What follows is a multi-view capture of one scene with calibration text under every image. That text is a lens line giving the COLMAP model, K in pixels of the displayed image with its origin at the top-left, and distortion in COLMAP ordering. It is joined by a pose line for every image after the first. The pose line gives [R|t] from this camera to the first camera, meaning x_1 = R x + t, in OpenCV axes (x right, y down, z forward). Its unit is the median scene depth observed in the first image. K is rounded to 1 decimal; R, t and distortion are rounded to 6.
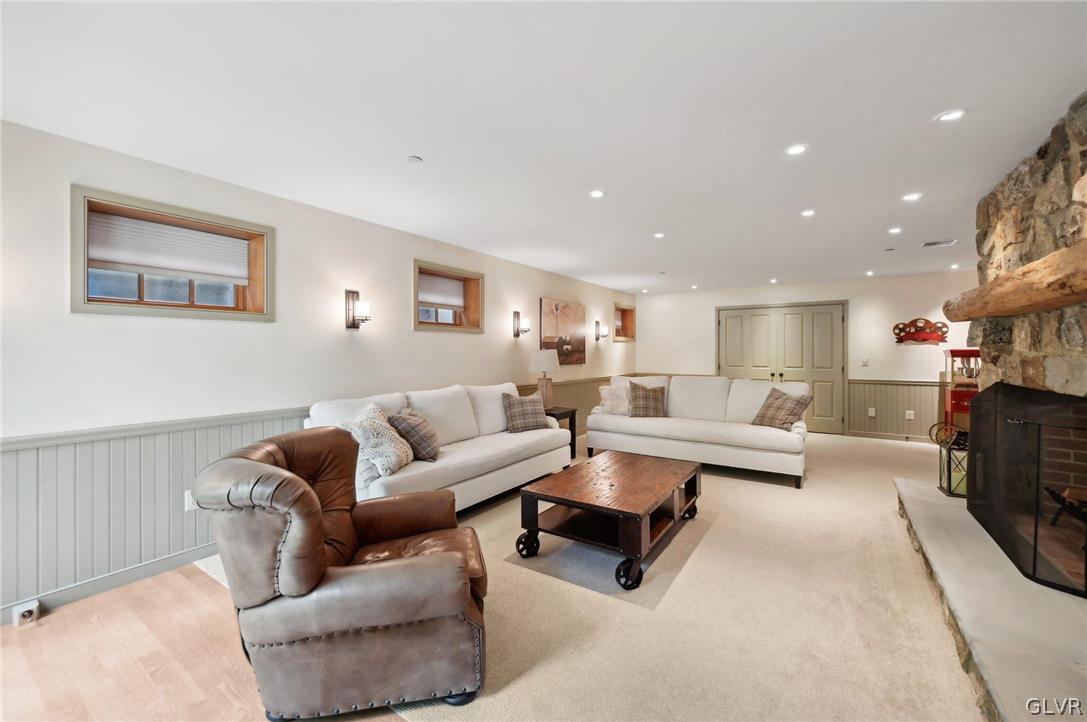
lens RADIAL K [[434.0, 0, 543.5], [0, 434.0, 361.0], [0, 0, 1]] dist [0.000814, 0.000336]
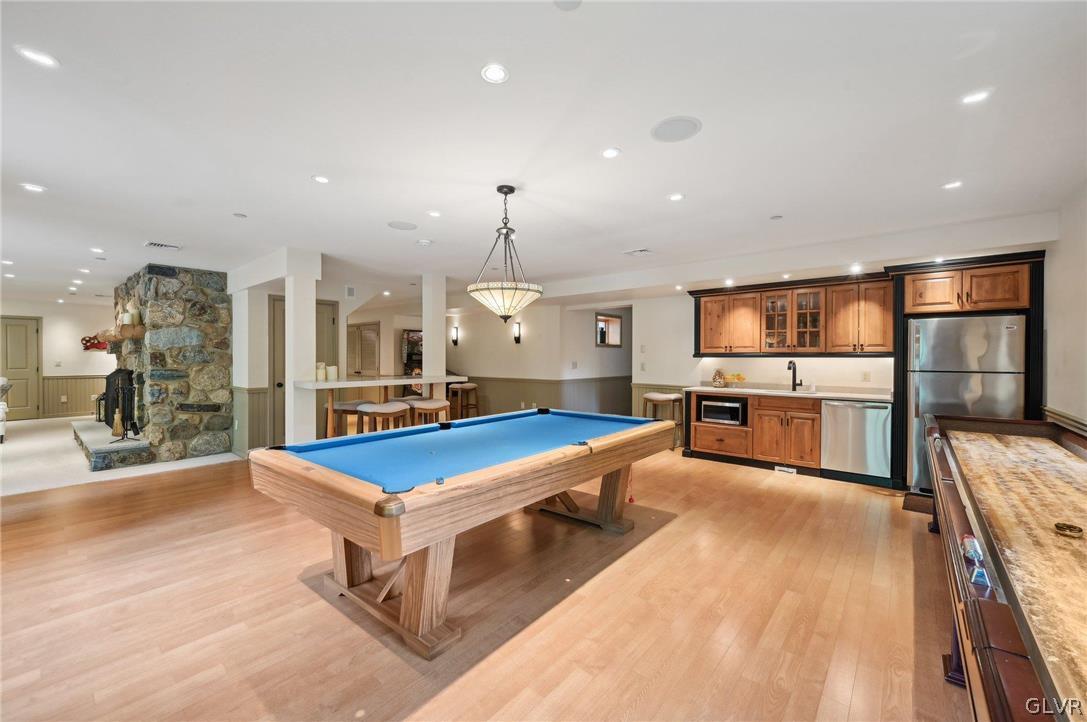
lens RADIAL K [[434.0, 0, 543.5], [0, 434.0, 361.0], [0, 0, 1]] dist [0.000814, 0.000336]
pose [[0.107432, -0.000661, 0.994212, -0.476097], [0.009942, 0.999950, -0.000409, 0.011297], [-0.994163, 0.009928, 0.107434, -0.696661]]
